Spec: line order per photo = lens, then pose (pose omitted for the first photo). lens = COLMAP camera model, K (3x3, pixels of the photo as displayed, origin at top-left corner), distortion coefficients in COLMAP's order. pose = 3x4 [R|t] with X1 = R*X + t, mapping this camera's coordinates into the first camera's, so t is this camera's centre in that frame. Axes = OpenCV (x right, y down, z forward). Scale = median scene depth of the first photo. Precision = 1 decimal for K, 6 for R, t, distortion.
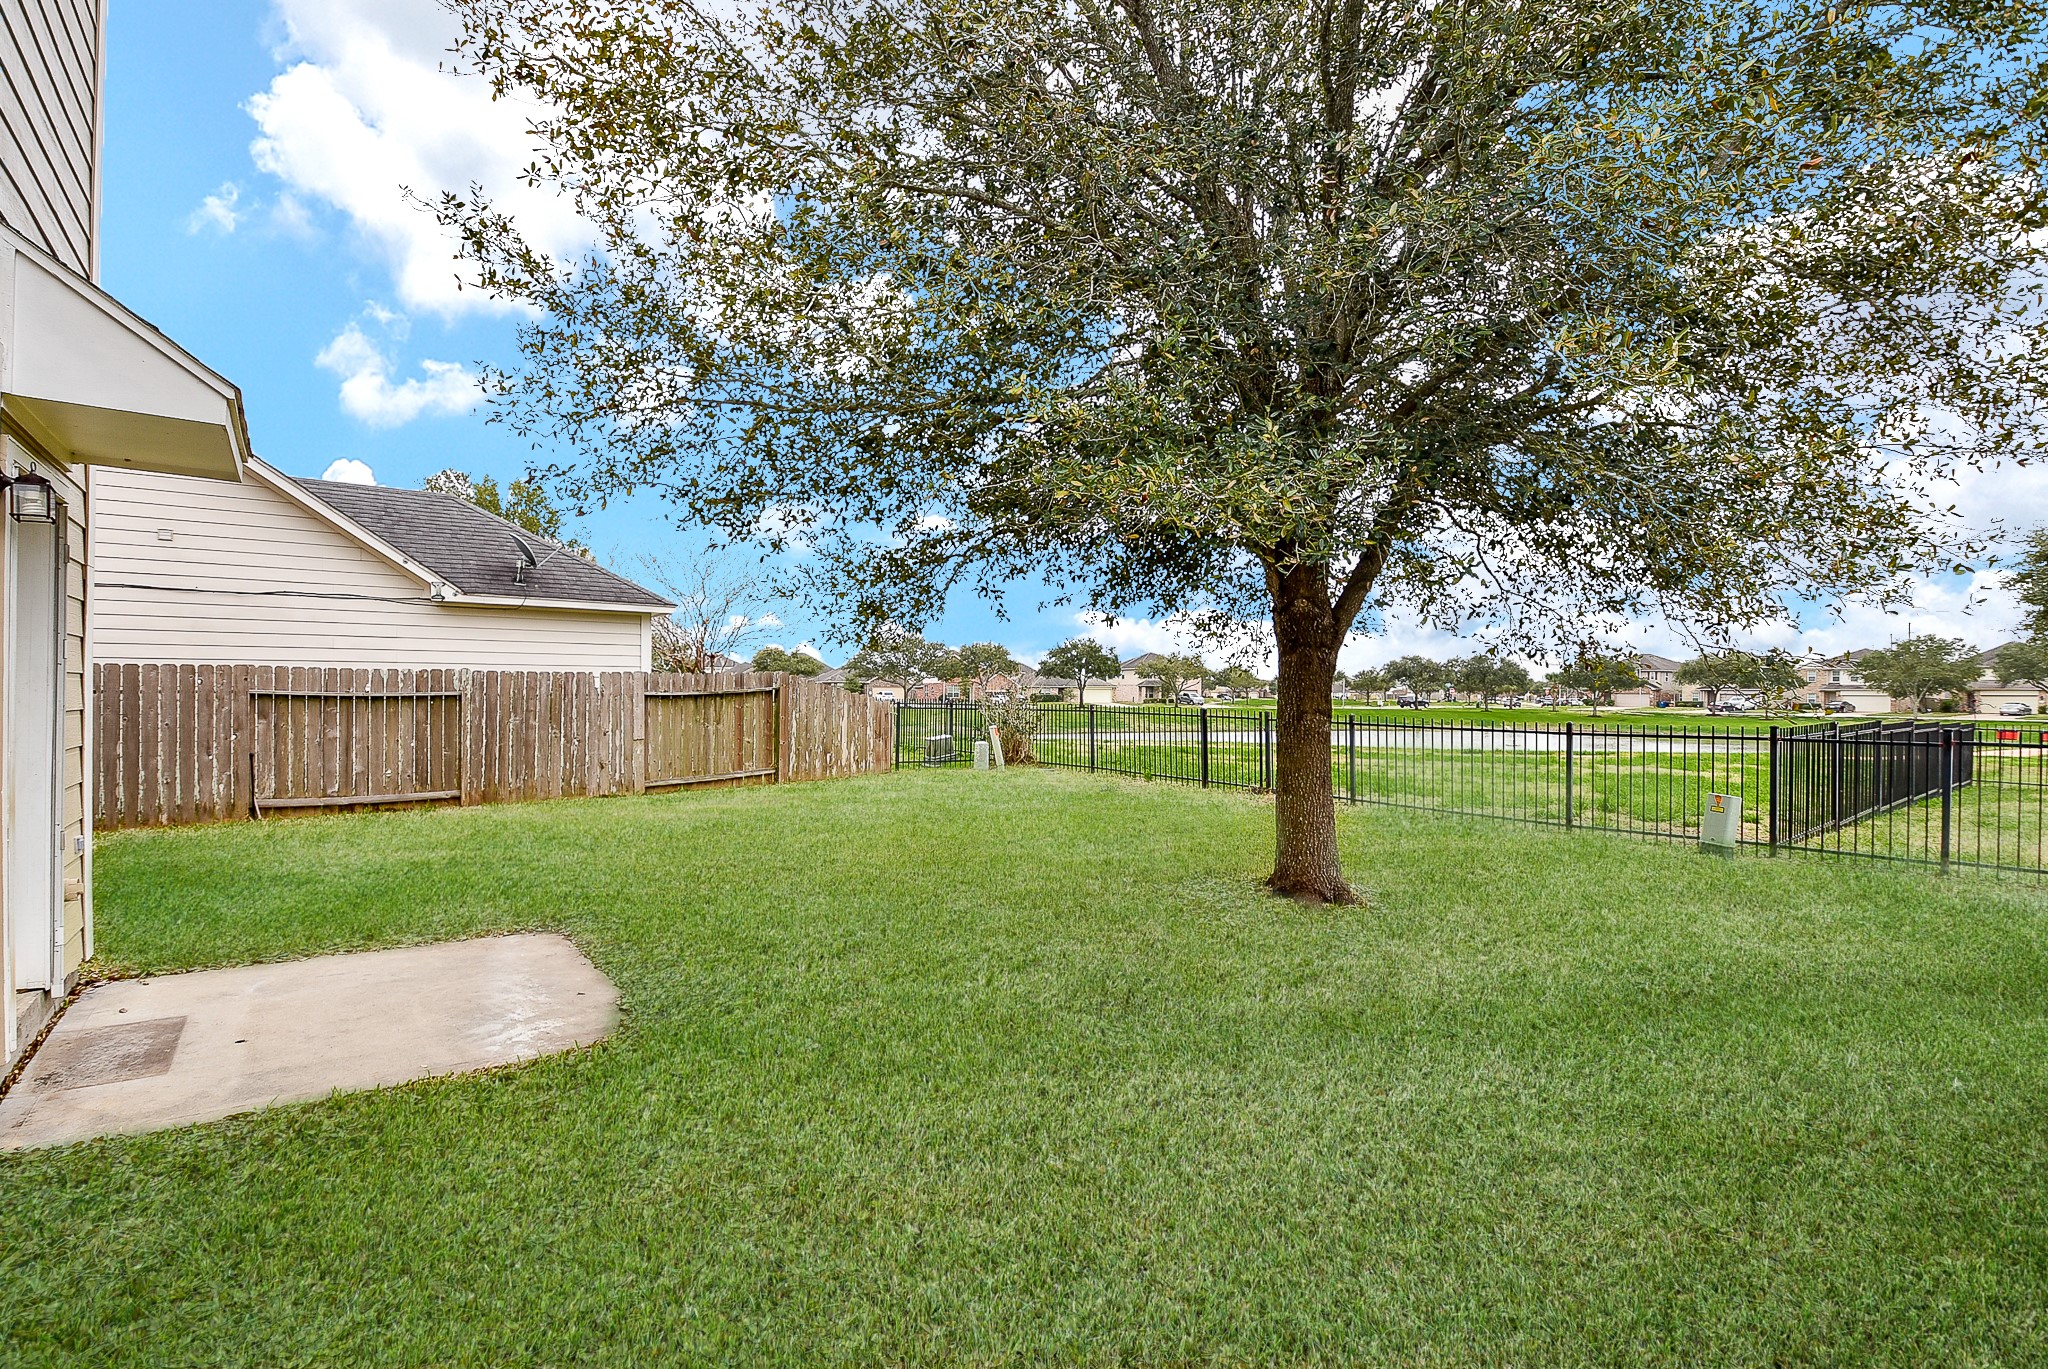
lens RADIAL K [[906.1, 0, 1009.0], [0, 906.1, 684.1], [0, 0, 1]] dist [0.027489, -0.024282]
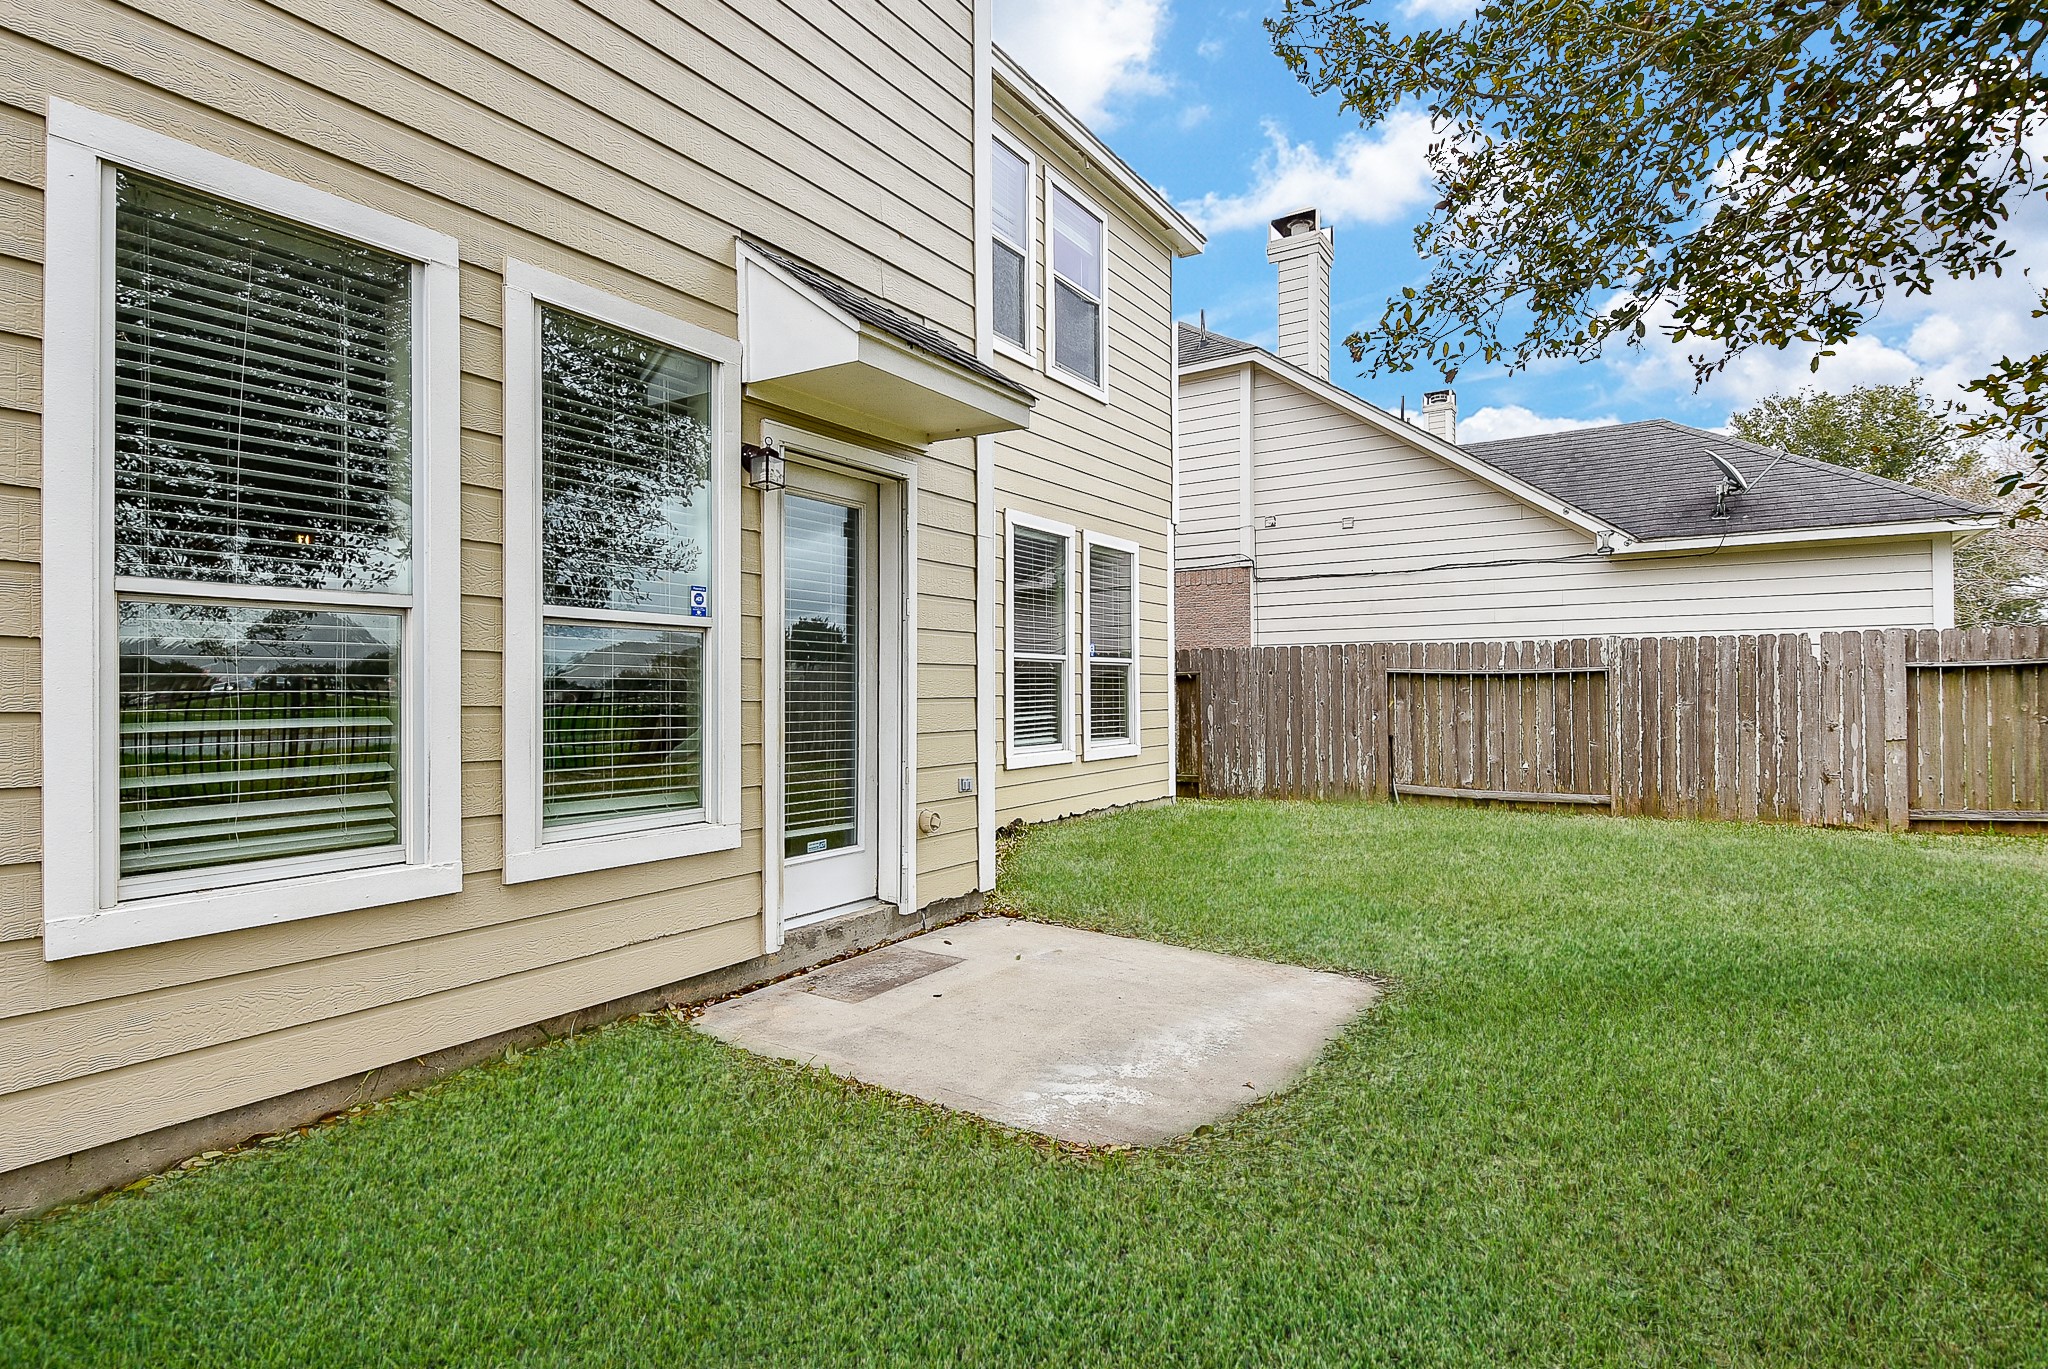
lens RADIAL K [[1058.0, 0, 1024.0], [0, 1058.0, 684.5], [0, 0, 1]] dist [0.018286, -0.000741]
pose [[0.331264, -0.013154, -0.943446, 0.088470], [0.013128, 0.999870, -0.009331, 0.027273], [0.943447, -0.009294, 0.331394, 0.259551]]
